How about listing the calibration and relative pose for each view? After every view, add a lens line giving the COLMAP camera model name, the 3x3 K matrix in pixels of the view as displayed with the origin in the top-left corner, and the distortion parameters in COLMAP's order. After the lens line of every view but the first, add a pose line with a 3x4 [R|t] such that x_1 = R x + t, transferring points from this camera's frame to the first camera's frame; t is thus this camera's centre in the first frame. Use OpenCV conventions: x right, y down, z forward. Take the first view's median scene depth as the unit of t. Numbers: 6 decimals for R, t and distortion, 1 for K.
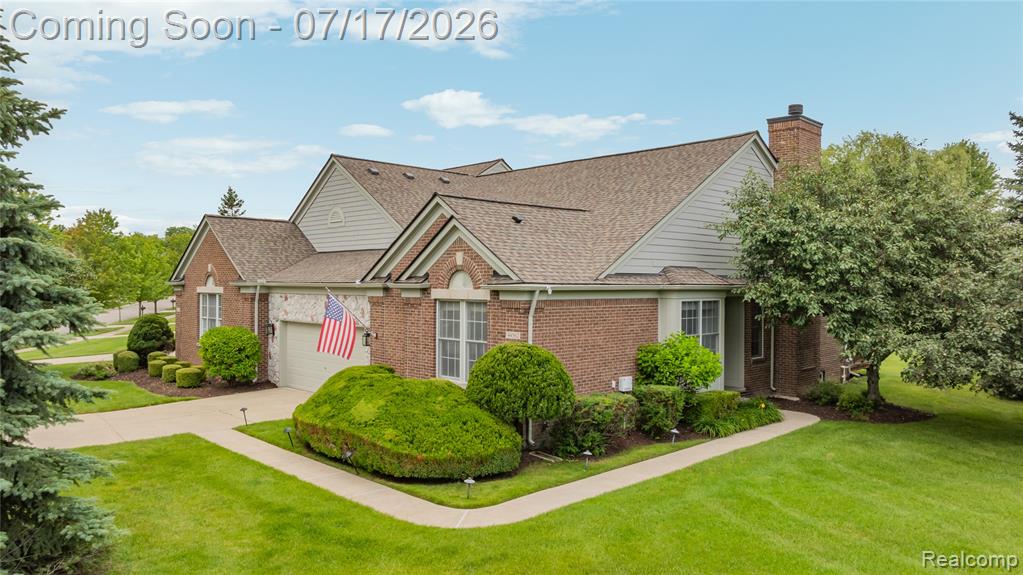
lens RADIAL K [[725.1, 0, 511.5], [0, 725.1, 287.5], [0, 0, 1]] dist [-0.026460, 0.025670]
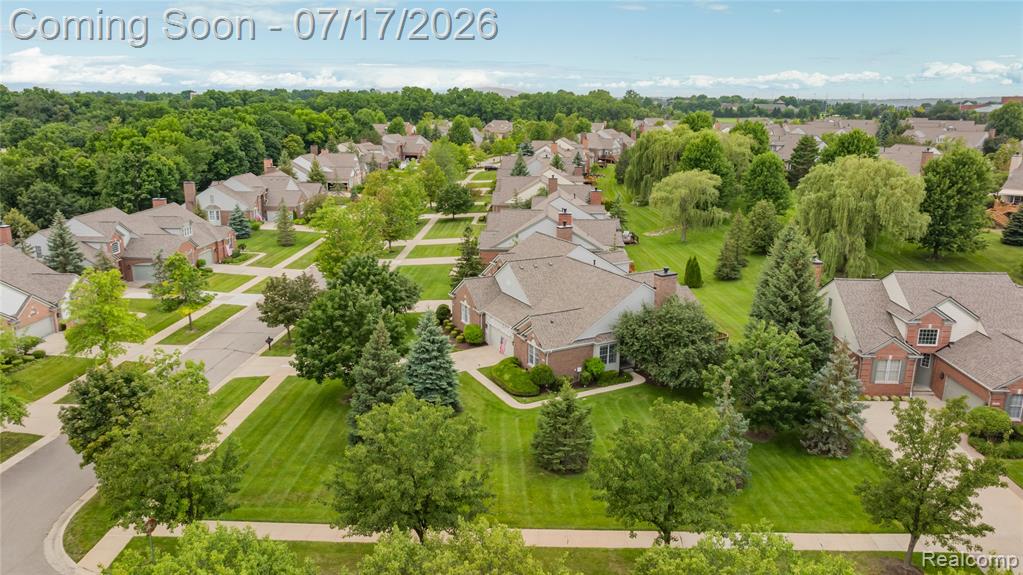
lens RADIAL K [[725.1, 0, 511.5], [0, 725.1, 287.5], [0, 0, 1]] dist [-0.026460, 0.025670]
pose [[0.958579, 0.072288, -0.275503, 0.767944], [-0.001568, 0.968583, 0.248686, -1.116355], [0.284824, -0.237953, 0.928576, -2.263082]]
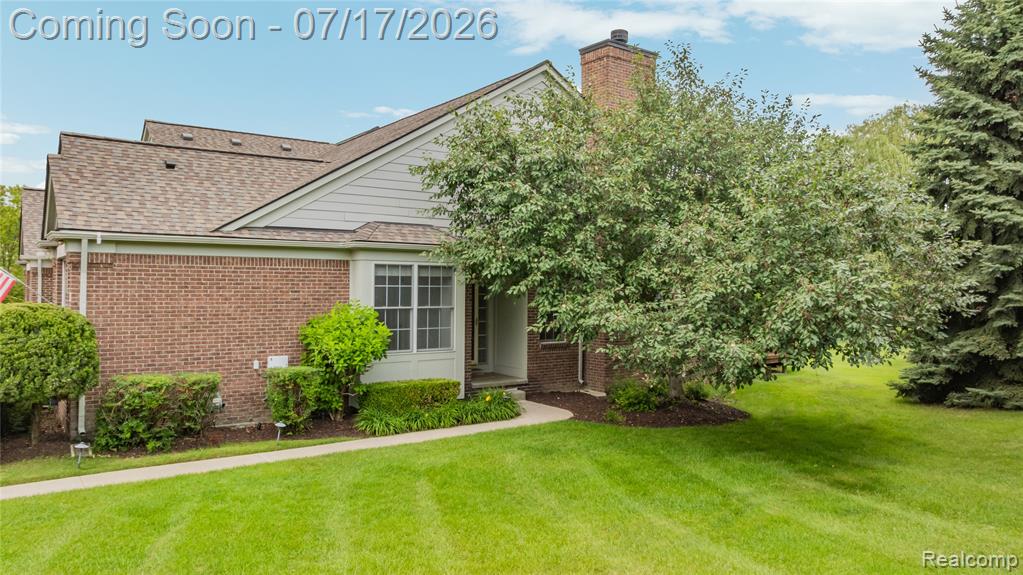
lens RADIAL K [[725.1, 0, 511.5], [0, 725.1, 287.5], [0, 0, 1]] dist [-0.026460, 0.025670]
pose [[0.989148, 0.000425, -0.146919, 0.507831], [-0.001253, 0.999984, -0.005542, 0.049766], [0.146914, 0.005666, 0.989133, 0.239166]]
